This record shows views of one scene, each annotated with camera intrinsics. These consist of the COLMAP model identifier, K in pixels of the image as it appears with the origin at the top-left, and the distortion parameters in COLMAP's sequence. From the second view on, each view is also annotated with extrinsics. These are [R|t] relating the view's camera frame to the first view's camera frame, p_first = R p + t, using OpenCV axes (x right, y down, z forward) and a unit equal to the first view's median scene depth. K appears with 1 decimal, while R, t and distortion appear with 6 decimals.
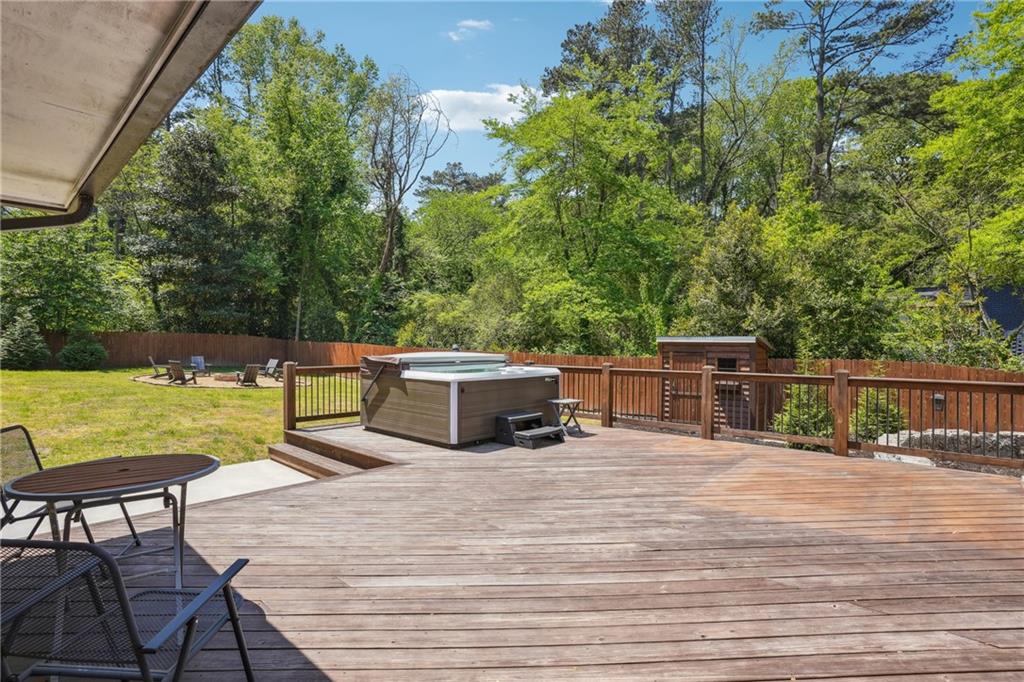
lens RADIAL K [[516.5, 0, 512.0], [0, 516.5, 341.0], [0, 0, 1]] dist [-0.023694, 0.000047]
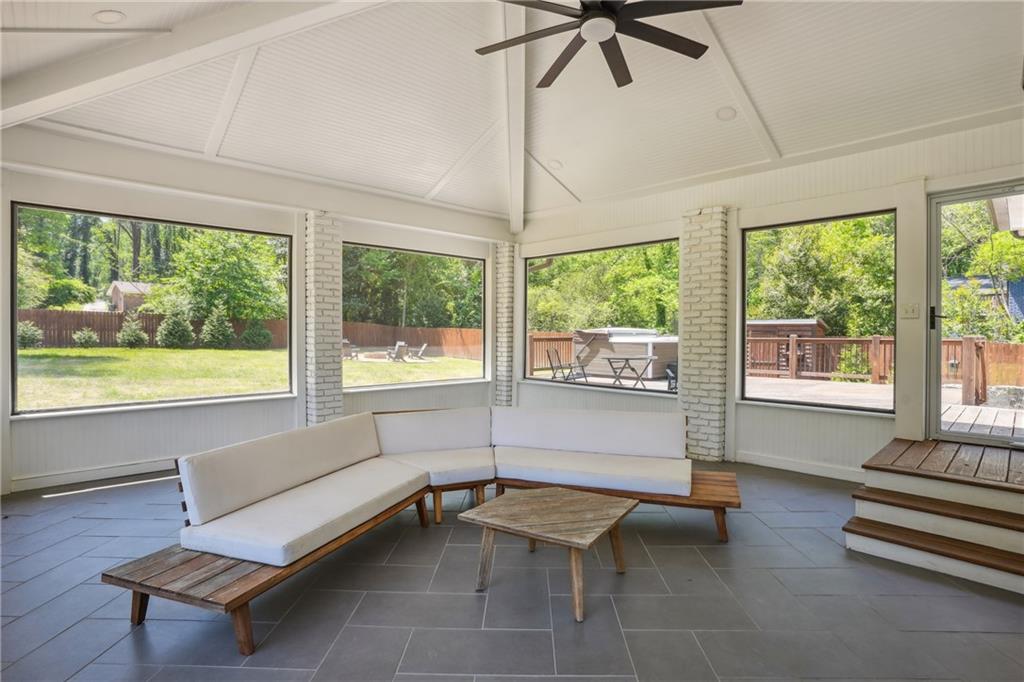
lens RADIAL K [[536.0, 0, 509.6], [0, 536.0, 345.2], [0, 0, 1]] dist [-0.002004, 0.000149]
pose [[0.998761, -0.002285, -0.049704, -0.250537], [0.003628, 0.999630, 0.026941, 0.017435], [0.049624, -0.027087, 0.998401, -0.432111]]
